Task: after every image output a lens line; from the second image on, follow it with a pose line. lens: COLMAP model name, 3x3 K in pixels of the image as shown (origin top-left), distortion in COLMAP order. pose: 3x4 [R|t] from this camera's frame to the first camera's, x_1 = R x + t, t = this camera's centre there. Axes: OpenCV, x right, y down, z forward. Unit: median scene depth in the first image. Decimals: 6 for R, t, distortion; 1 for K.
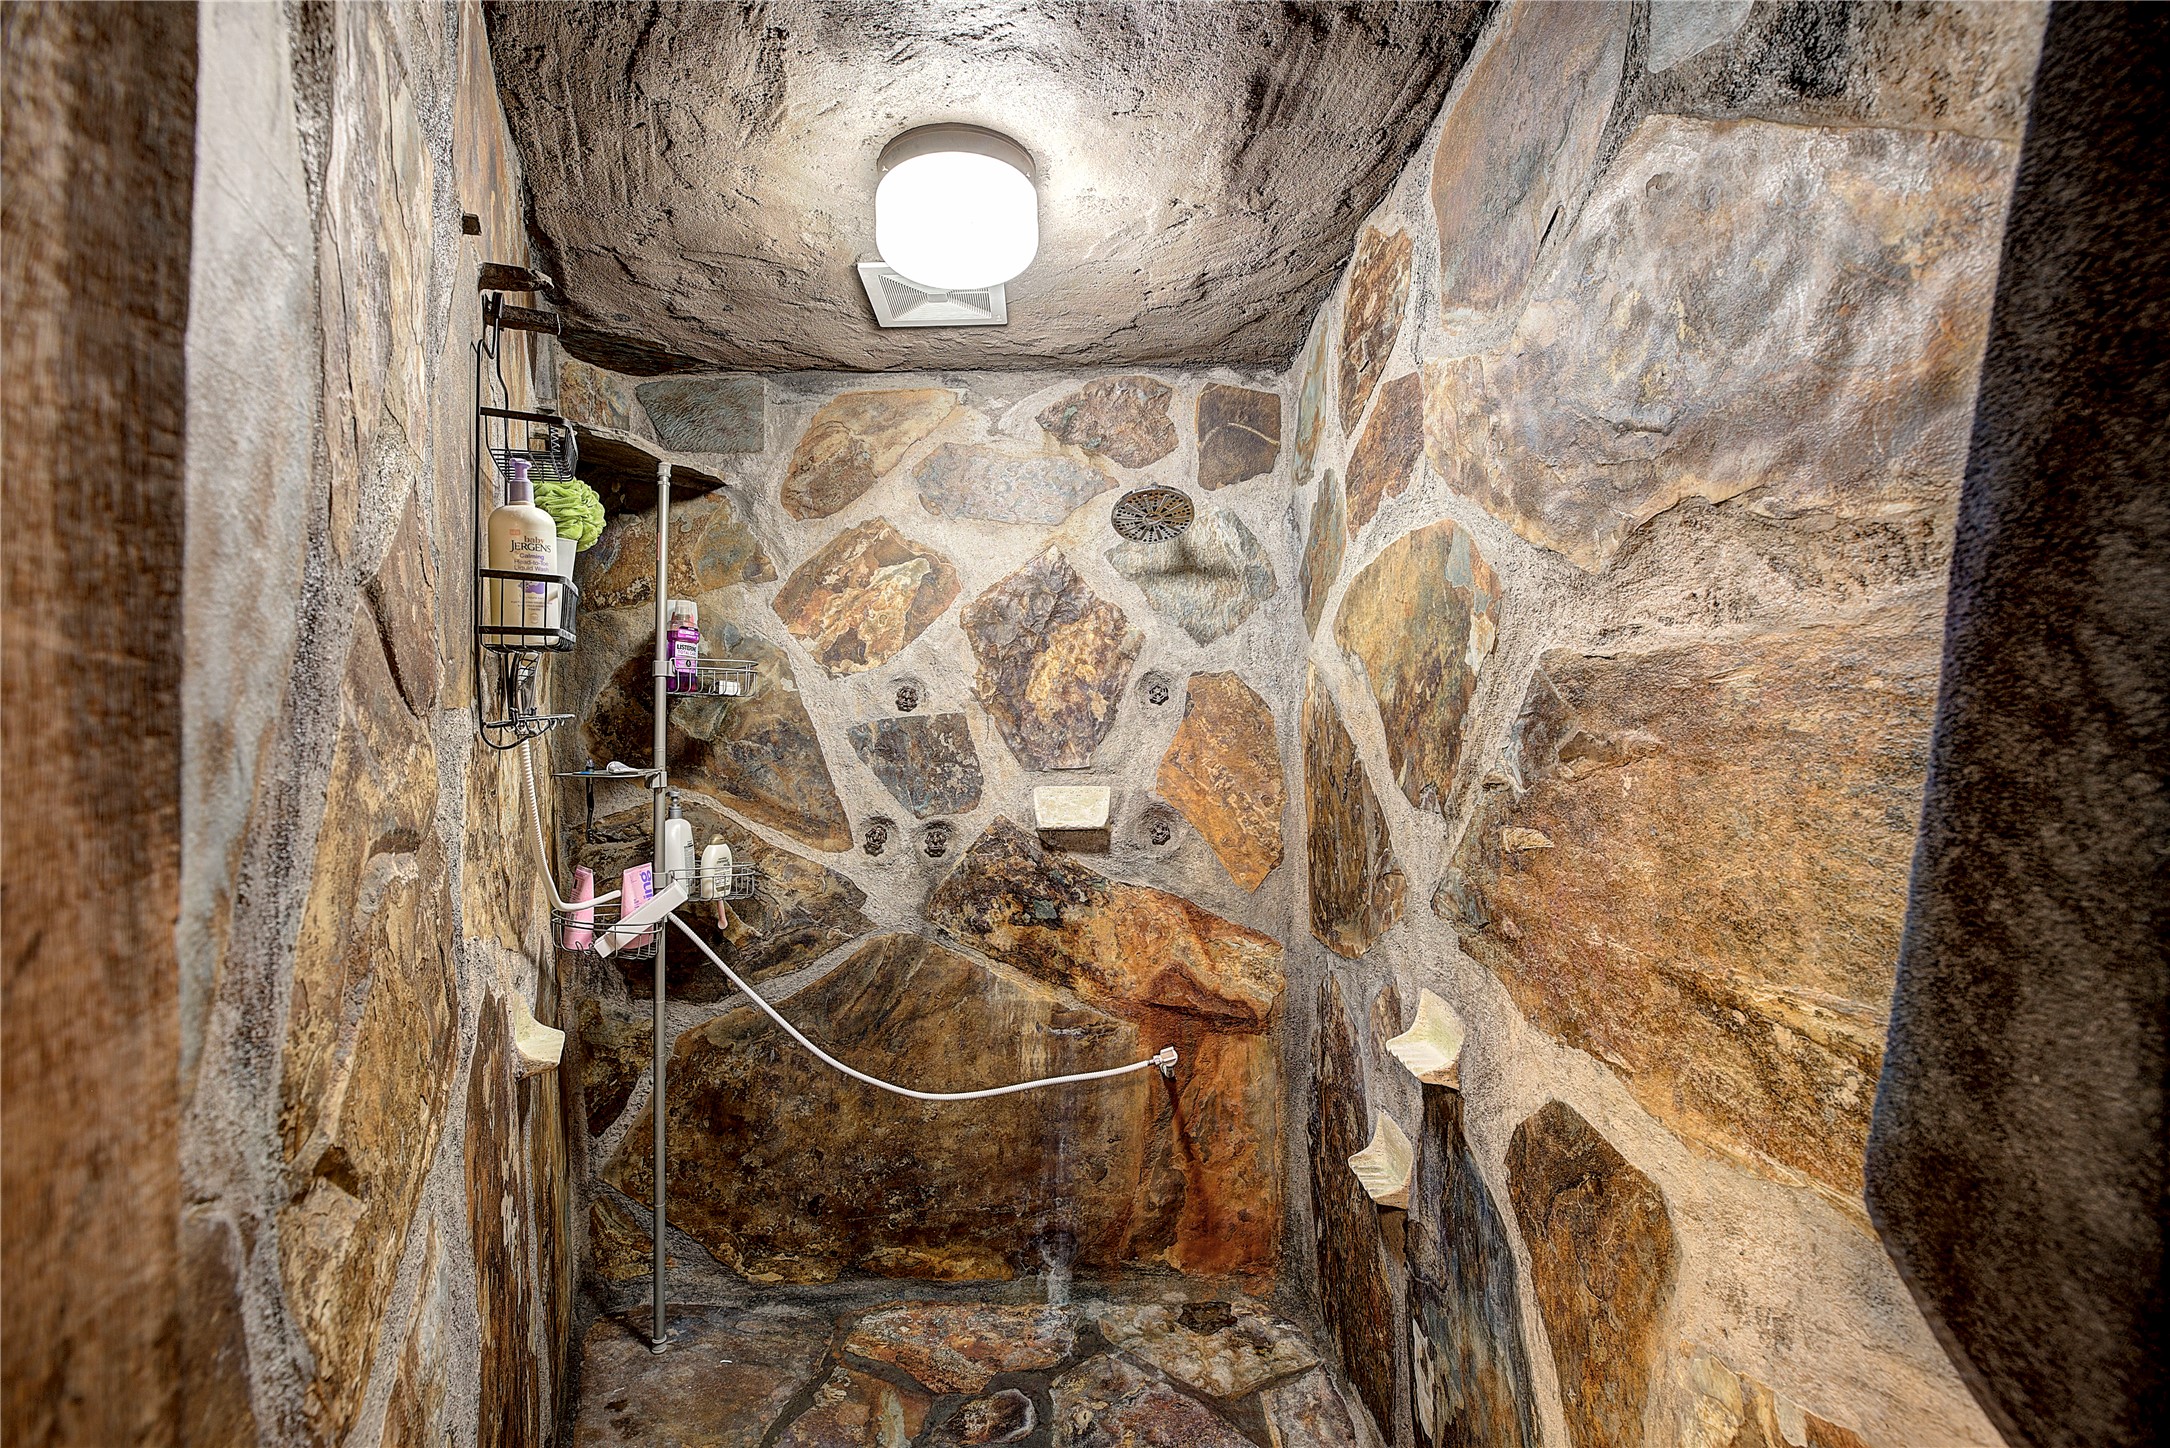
lens RADIAL K [[984.9, 0, 1082.9], [0, 984.9, 727.5], [0, 0, 1]] dist [-0.042442, 0.012249]
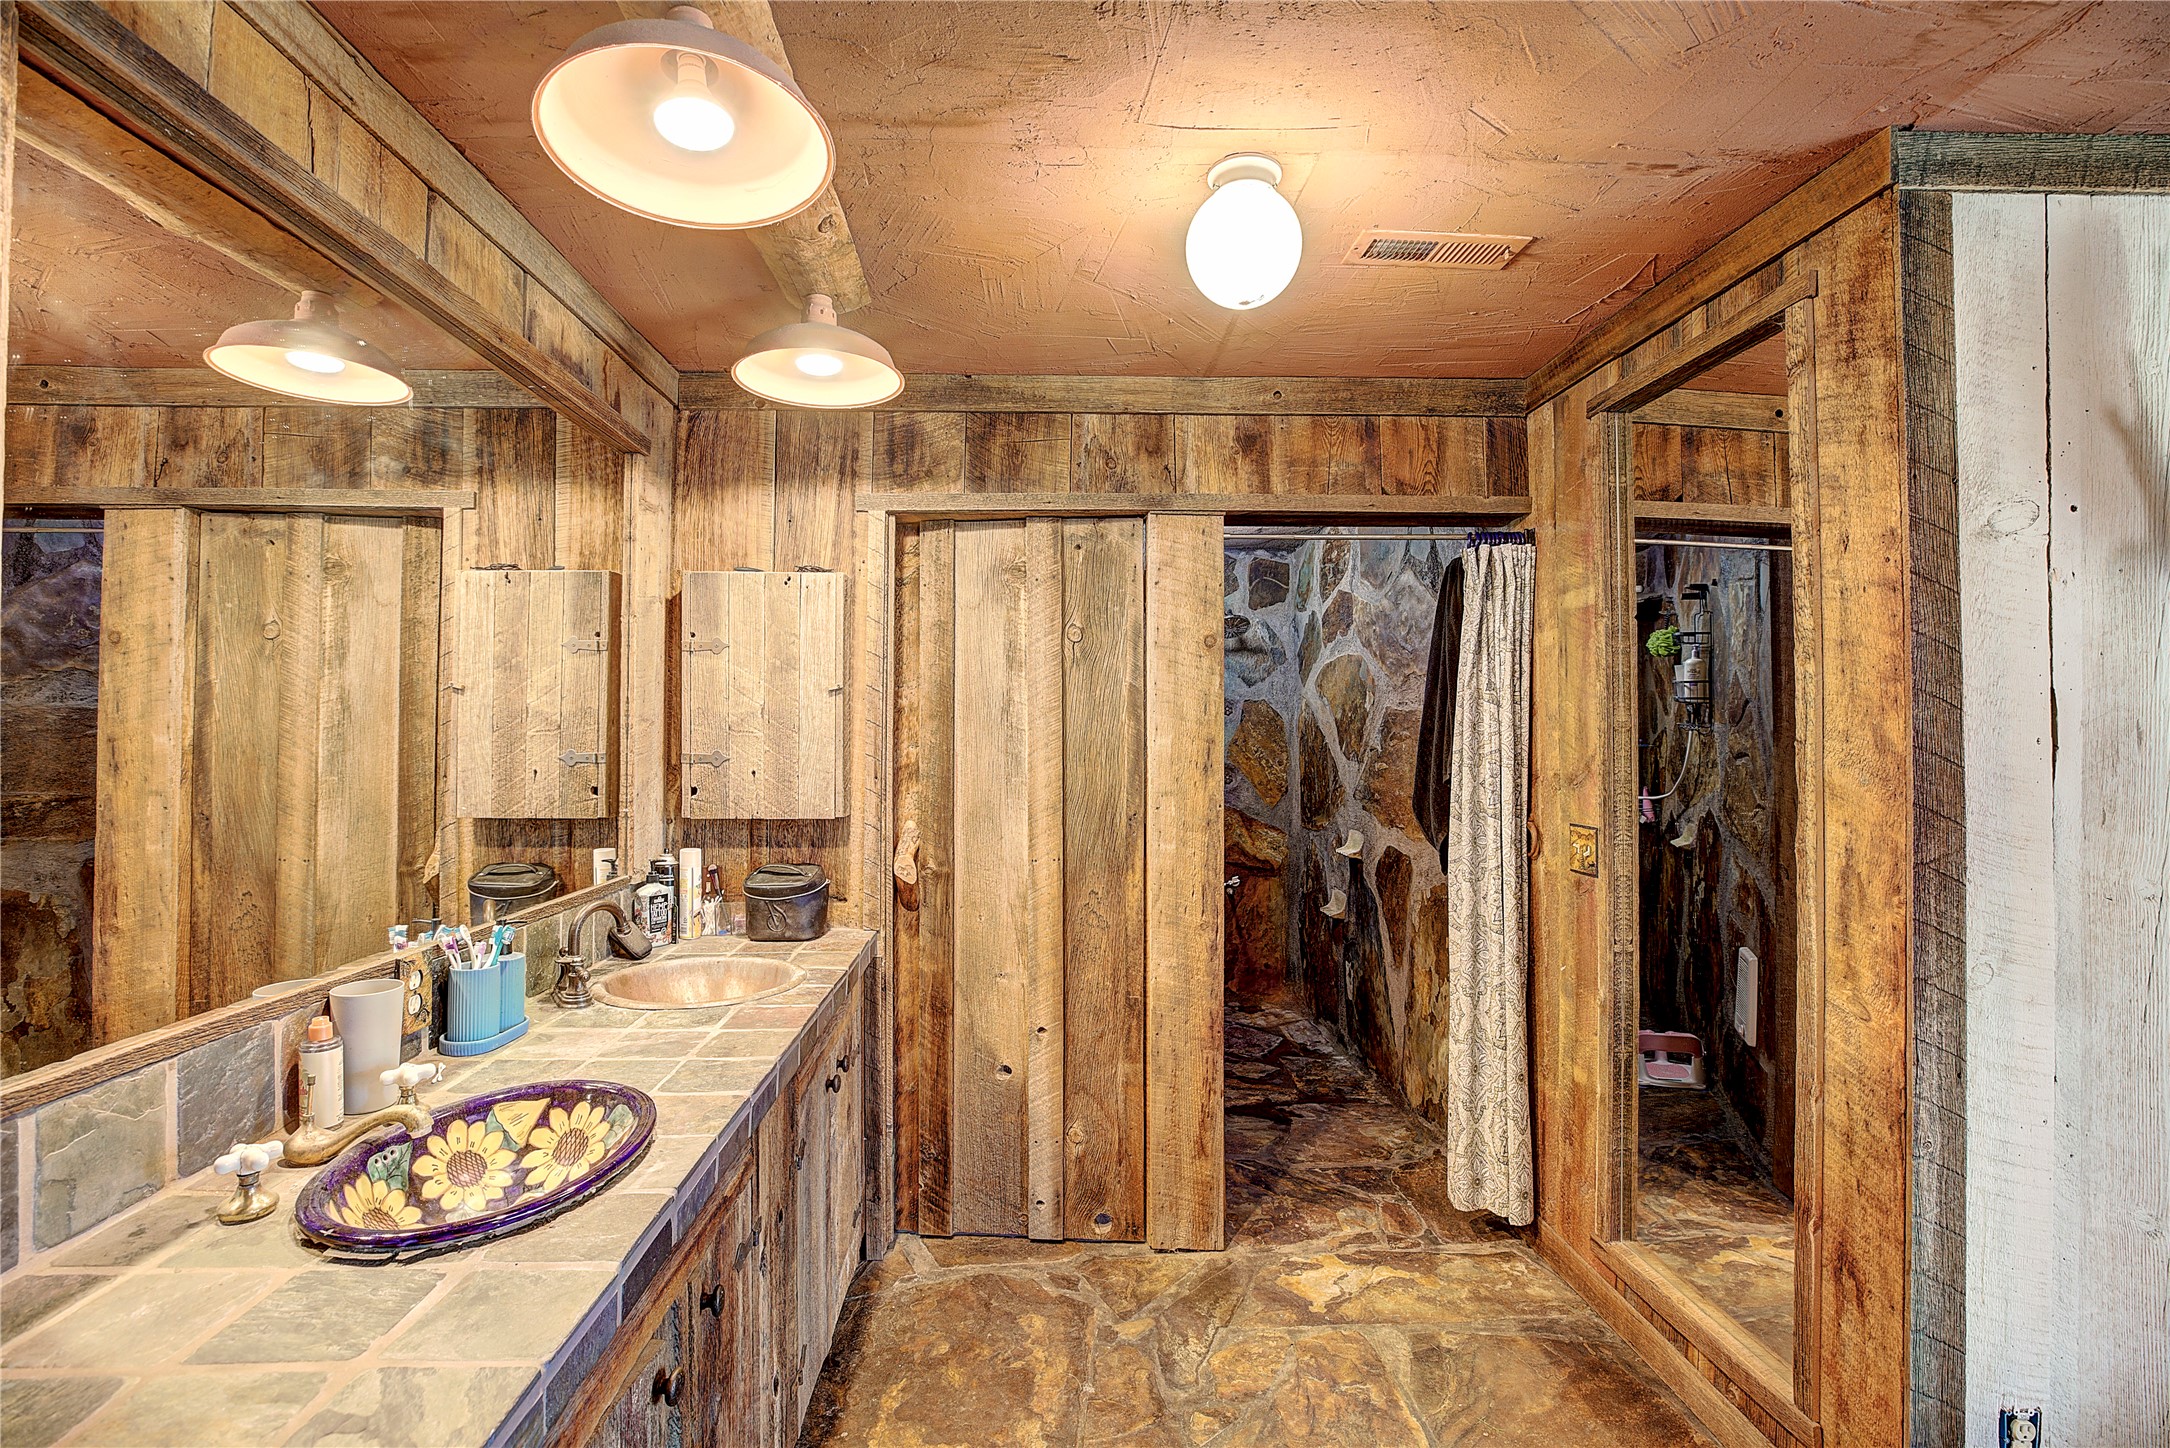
lens RADIAL K [[984.9, 0, 1084.8], [0, 984.9, 719.4], [0, 0, 1]] dist [-0.042442, 0.012249]
pose [[0.998968, 0.013671, 0.043312, -0.362133], [-0.013616, 0.999906, -0.001554, -0.009136], [-0.043329, 0.000963, 0.999060, -1.204260]]
